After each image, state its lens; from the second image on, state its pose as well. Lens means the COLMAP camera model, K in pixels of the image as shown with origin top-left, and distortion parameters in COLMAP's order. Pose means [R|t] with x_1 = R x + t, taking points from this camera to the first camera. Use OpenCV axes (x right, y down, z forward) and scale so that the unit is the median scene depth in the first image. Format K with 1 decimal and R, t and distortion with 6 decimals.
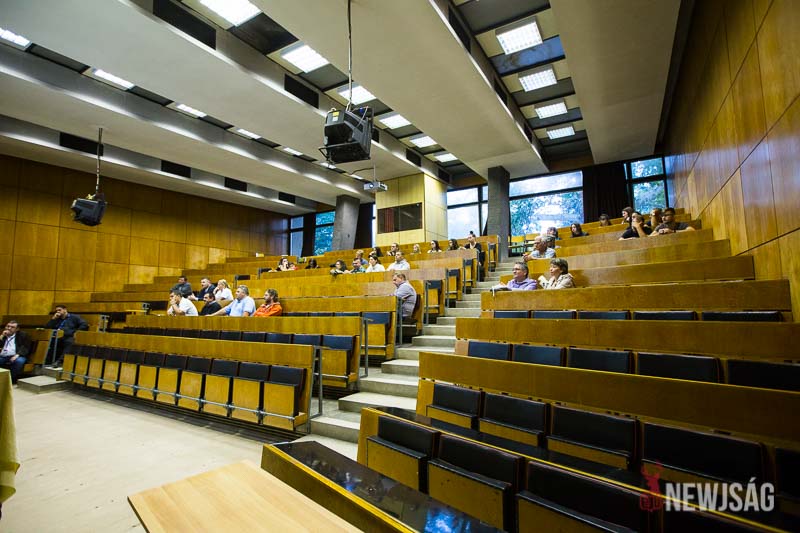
lens RADIAL K [[398.7, 0, 400.0], [0, 398.7, 266.5], [0, 0, 1]] dist [-0.001209, 0.000434]
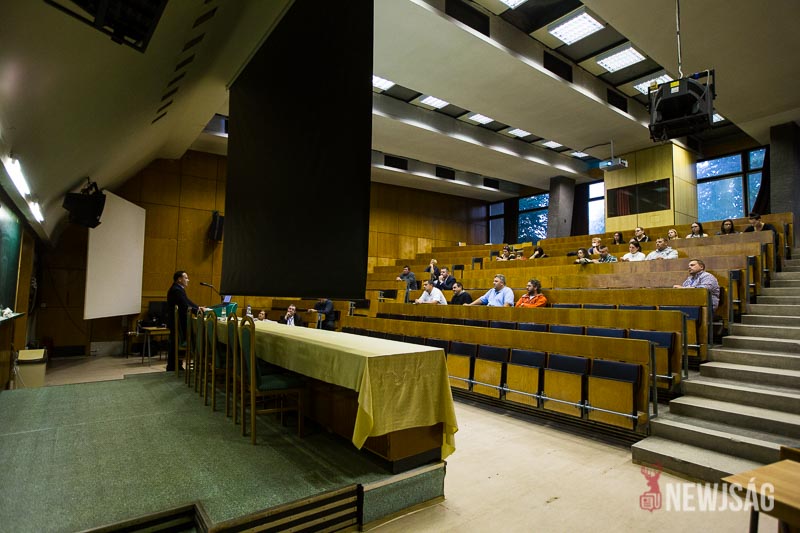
lens RADIAL K [[430.3, 0, 427.4], [0, 430.3, 266.1], [0, 0, 1]] dist [-0.000253, 0.000581]
pose [[0.940365, -0.003176, -0.340153, -0.164290], [0.011909, 0.999651, 0.023589, -0.002387], [0.339959, -0.026233, 0.940074, -0.048221]]
